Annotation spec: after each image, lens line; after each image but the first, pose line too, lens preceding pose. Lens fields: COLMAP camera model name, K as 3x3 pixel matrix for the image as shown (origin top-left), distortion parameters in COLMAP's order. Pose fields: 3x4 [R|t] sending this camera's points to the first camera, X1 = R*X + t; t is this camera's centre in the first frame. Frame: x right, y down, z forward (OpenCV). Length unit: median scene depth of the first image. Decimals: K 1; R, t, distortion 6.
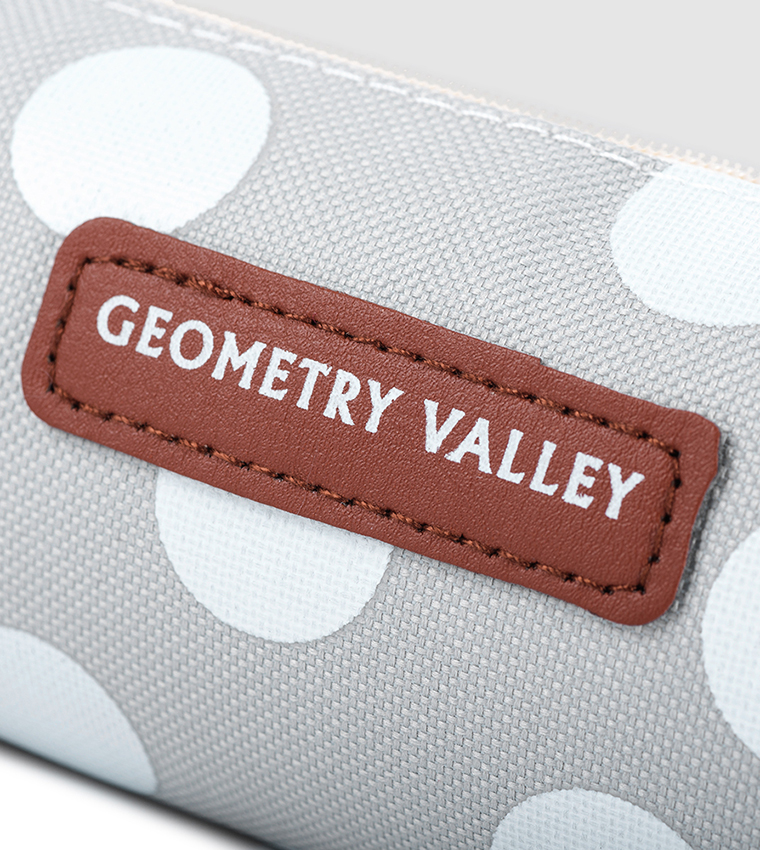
lens RADIAL K [[4190.9, 0, 380.0], [0, 4190.9, 425.0], [0, 0, 1]] dist [0.105048, 4.366322]
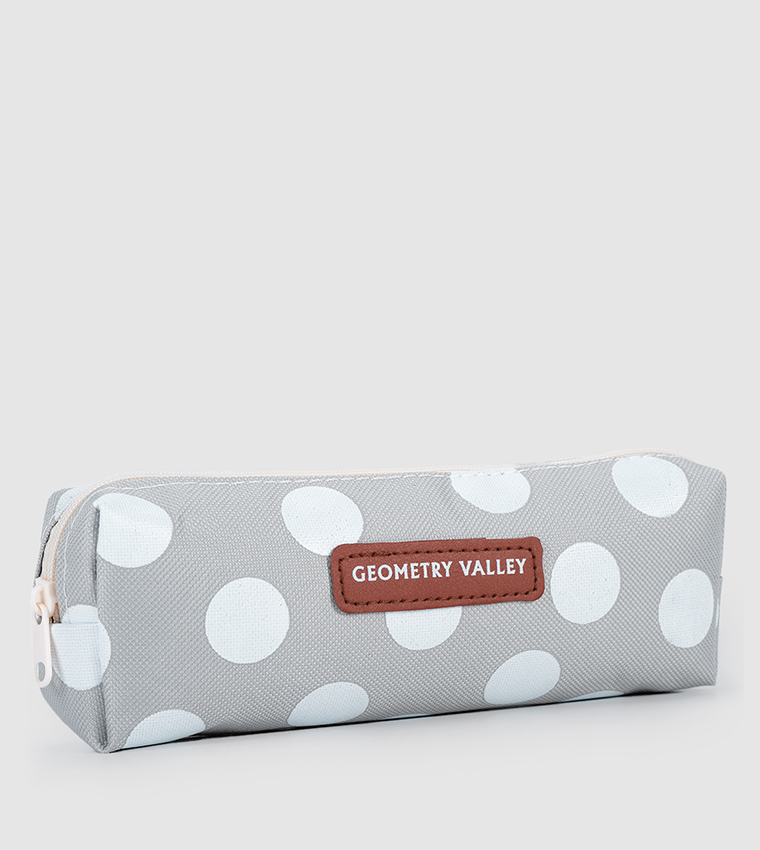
lens RADIAL K [[2561.0, 0, 380.0], [0, 2561.0, 425.0], [0, 0, 1]] dist [0.159265, 0.904231]
pose [[0.585623, -0.300010, 0.753020, -1.504901], [0.269927, 0.948142, 0.167827, -0.460829], [-0.764320, 0.104977, 0.636235, -0.257549]]
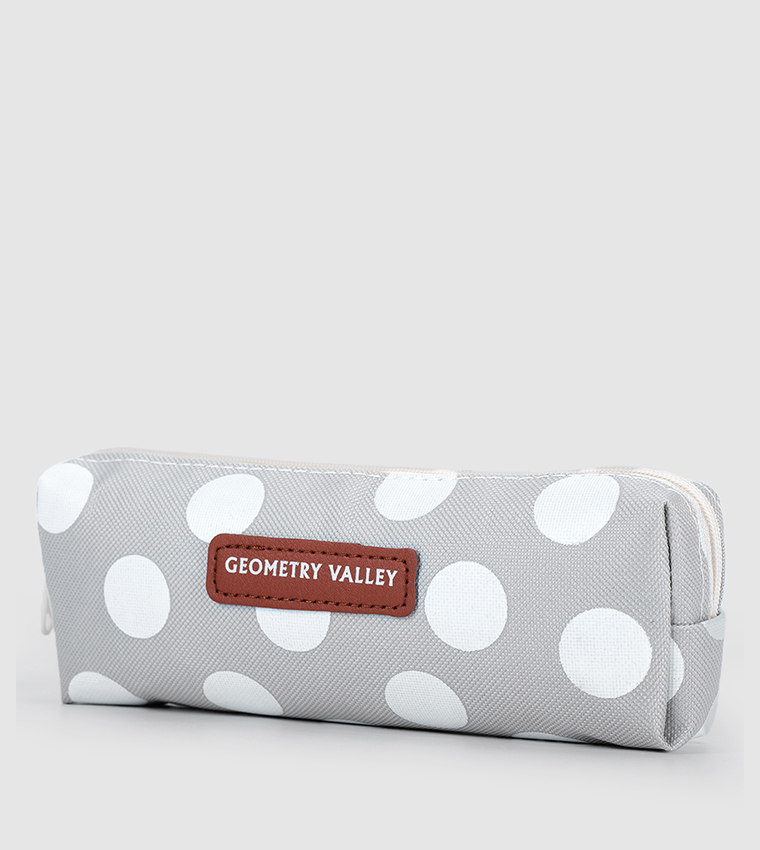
lens RADIAL K [[2561.0, 0, 380.0], [0, 2561.0, 425.0], [0, 0, 1]] dist [0.159265, 0.904231]
pose [[0.968312, -0.247964, -0.029768, 0.130883], [0.244982, 0.966242, -0.079757, 0.055249], [0.048540, 0.069937, 0.996370, -0.934765]]
